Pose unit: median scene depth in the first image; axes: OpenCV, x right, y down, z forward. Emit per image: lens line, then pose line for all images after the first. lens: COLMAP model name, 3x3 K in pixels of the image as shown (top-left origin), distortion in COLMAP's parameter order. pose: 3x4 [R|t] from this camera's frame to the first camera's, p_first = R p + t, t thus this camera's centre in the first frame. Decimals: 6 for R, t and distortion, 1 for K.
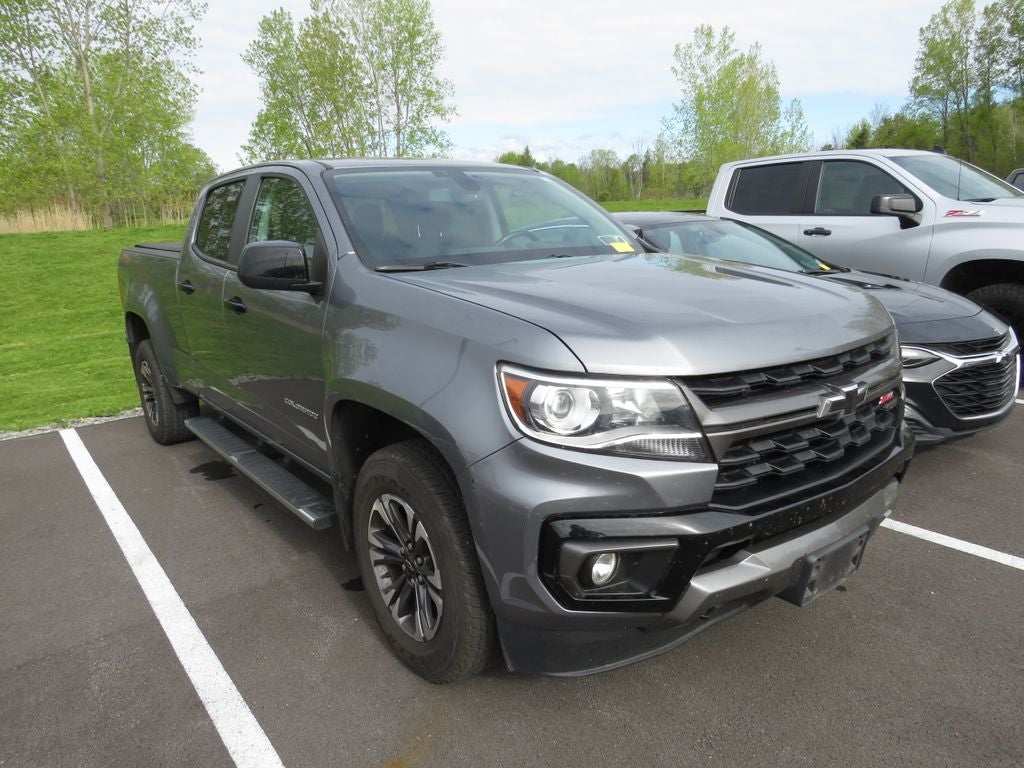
lens RADIAL K [[724.3, 0, 507.5], [0, 724.3, 403.7], [0, 0, 1]] dist [-0.032591, 0.011309]
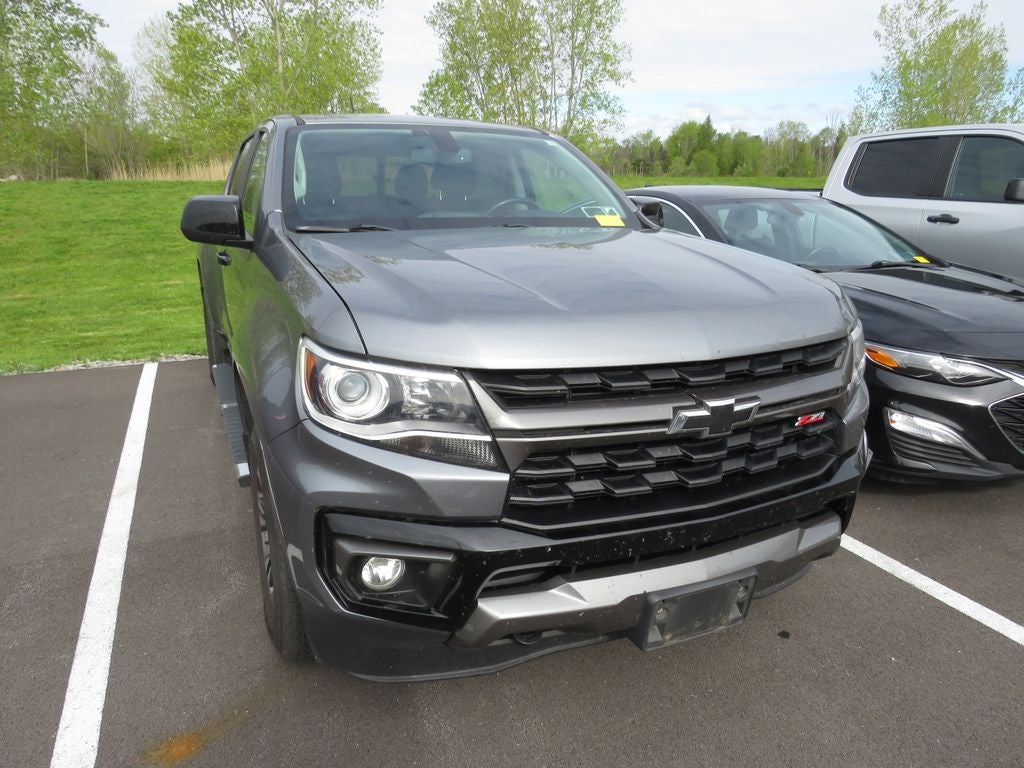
lens RADIAL K [[725.8, 0, 505.0], [0, 725.8, 401.6], [0, 0, 1]] dist [-0.042750, 0.030127]
pose [[0.972969, 0.106605, -0.204857, 0.131832], [-0.098487, 0.993909, 0.049456, -0.013015], [0.208881, -0.027943, 0.977542, 0.045751]]
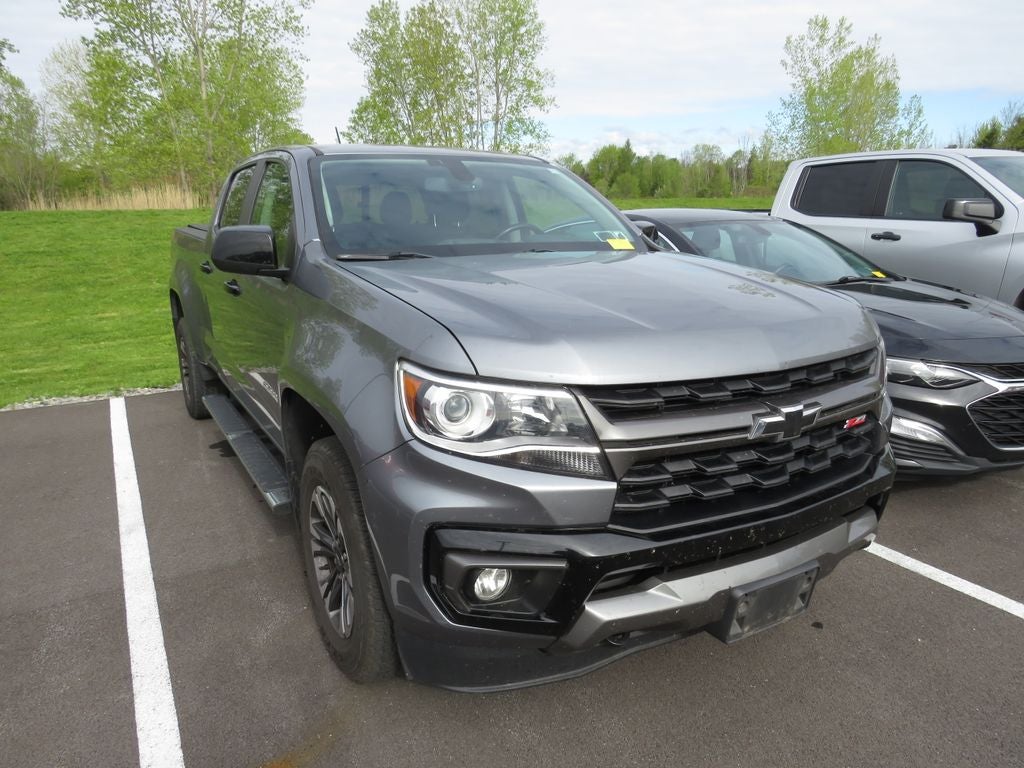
lens RADIAL K [[724.3, 0, 507.5], [0, 724.3, 403.7], [0, 0, 1]] dist [-0.032591, 0.011309]
pose [[0.991295, 0.063118, -0.115545, 0.073562], [-0.061871, 0.997981, 0.014351, -0.006280], [0.116217, -0.007077, 0.993199, 0.020085]]
